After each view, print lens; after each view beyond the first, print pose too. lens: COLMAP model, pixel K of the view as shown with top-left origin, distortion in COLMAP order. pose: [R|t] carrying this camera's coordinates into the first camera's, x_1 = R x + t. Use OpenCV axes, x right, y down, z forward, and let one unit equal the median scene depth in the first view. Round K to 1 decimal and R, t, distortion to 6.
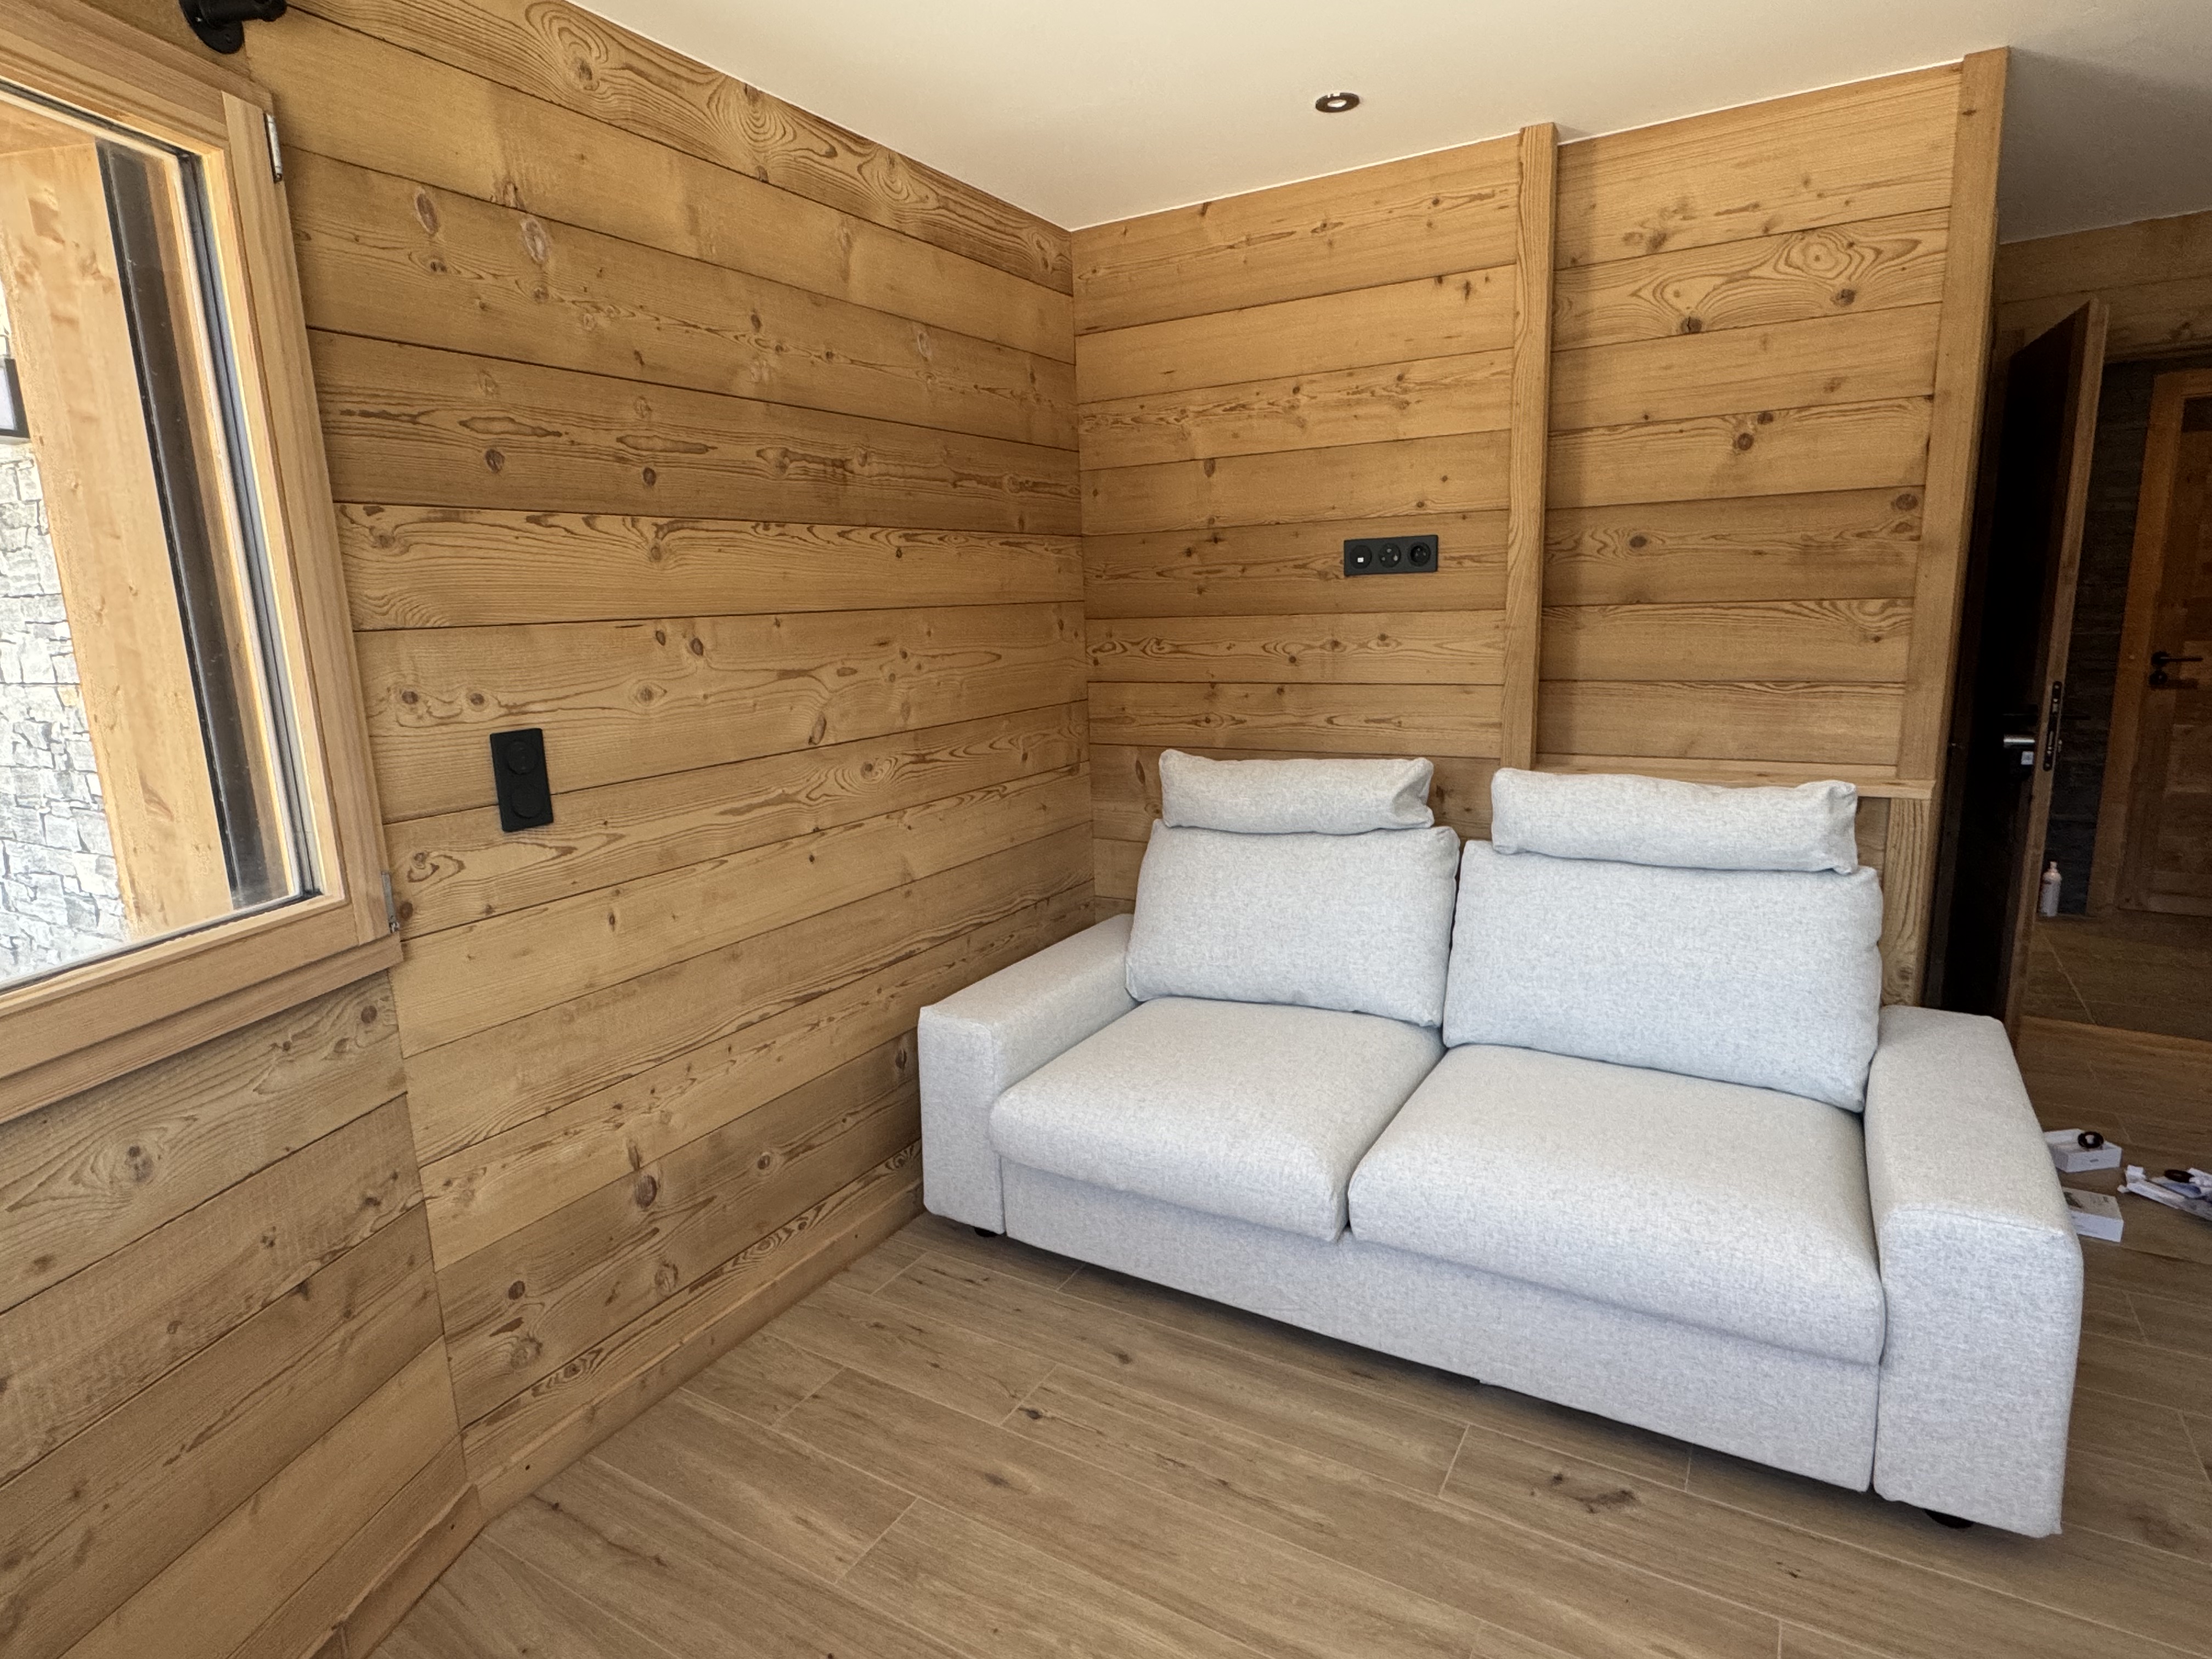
lens RADIAL K [[1171.3, 0, 1106.2], [0, 1171.3, 823.4], [0, 0, 1]] dist [-0.004580, -0.001374]
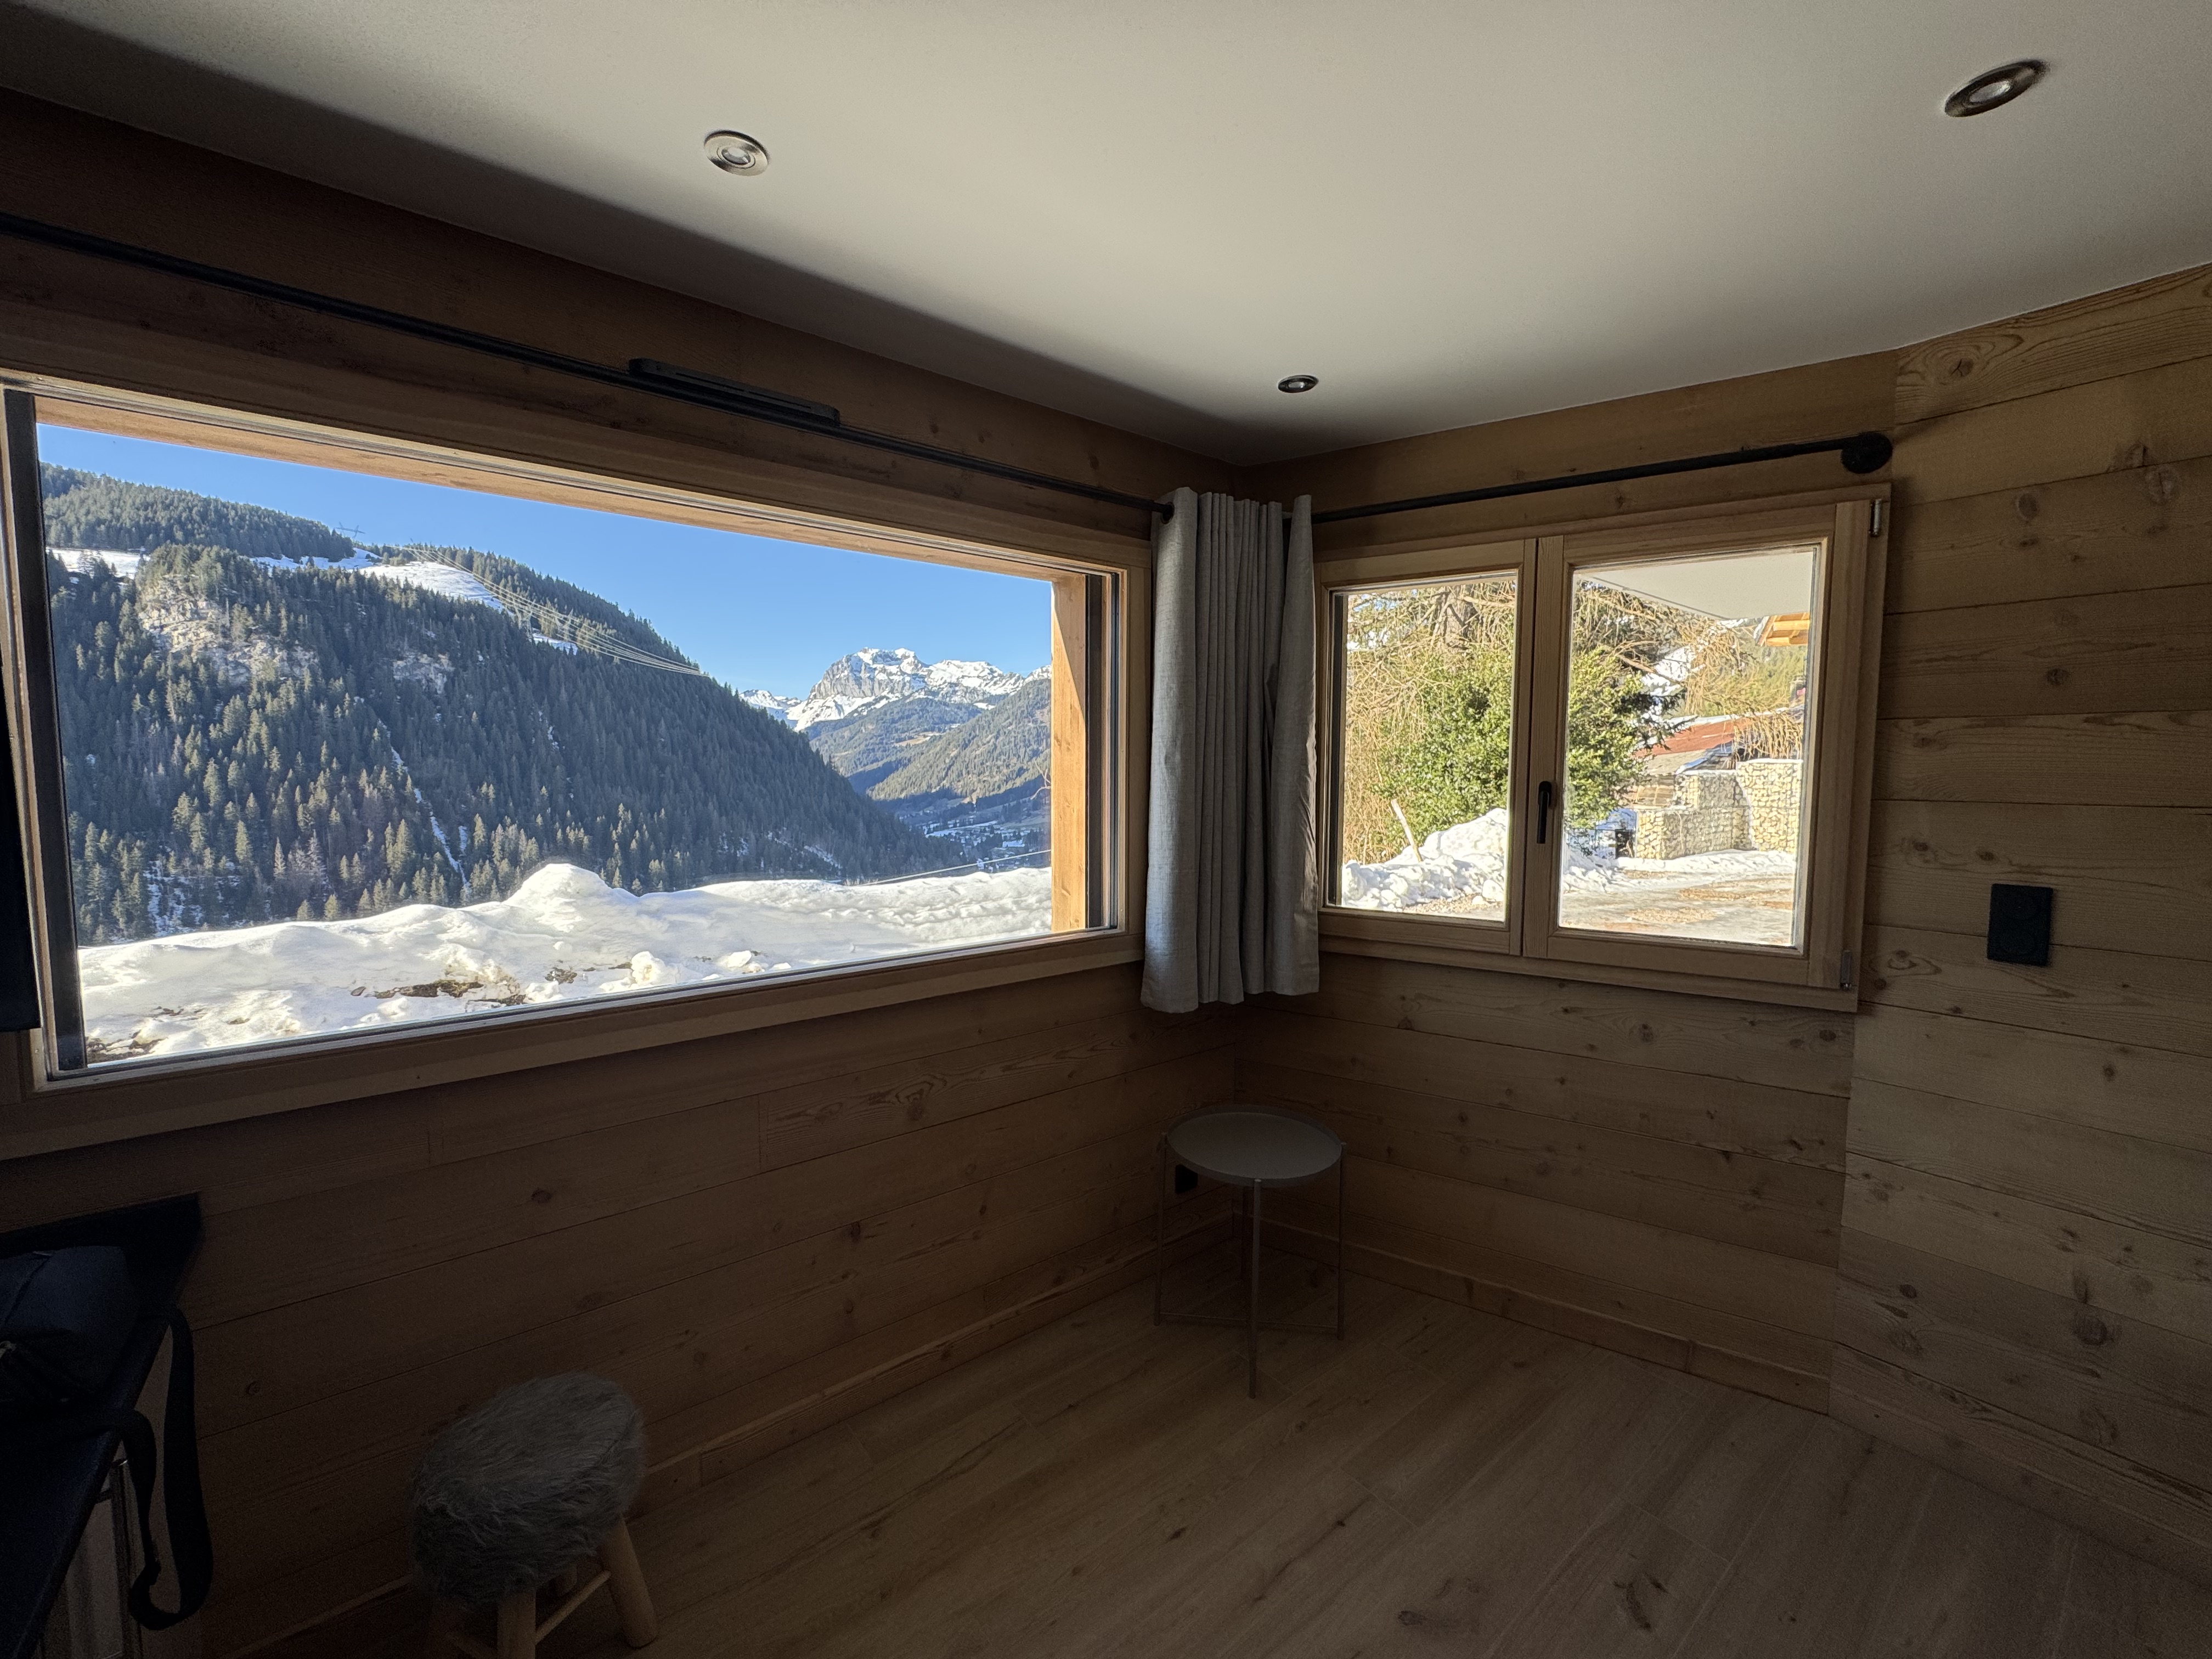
lens RADIAL K [[890.9, 0, 1100.7], [0, 890.9, 824.0], [0, 0, 1]] dist [0.000689, 0.000420]
pose [[-0.356344, 0.097599, -0.929243, 0.759387], [-0.169255, 0.971333, 0.166925, -0.139693], [0.918897, 0.216762, -0.329610, 0.395573]]
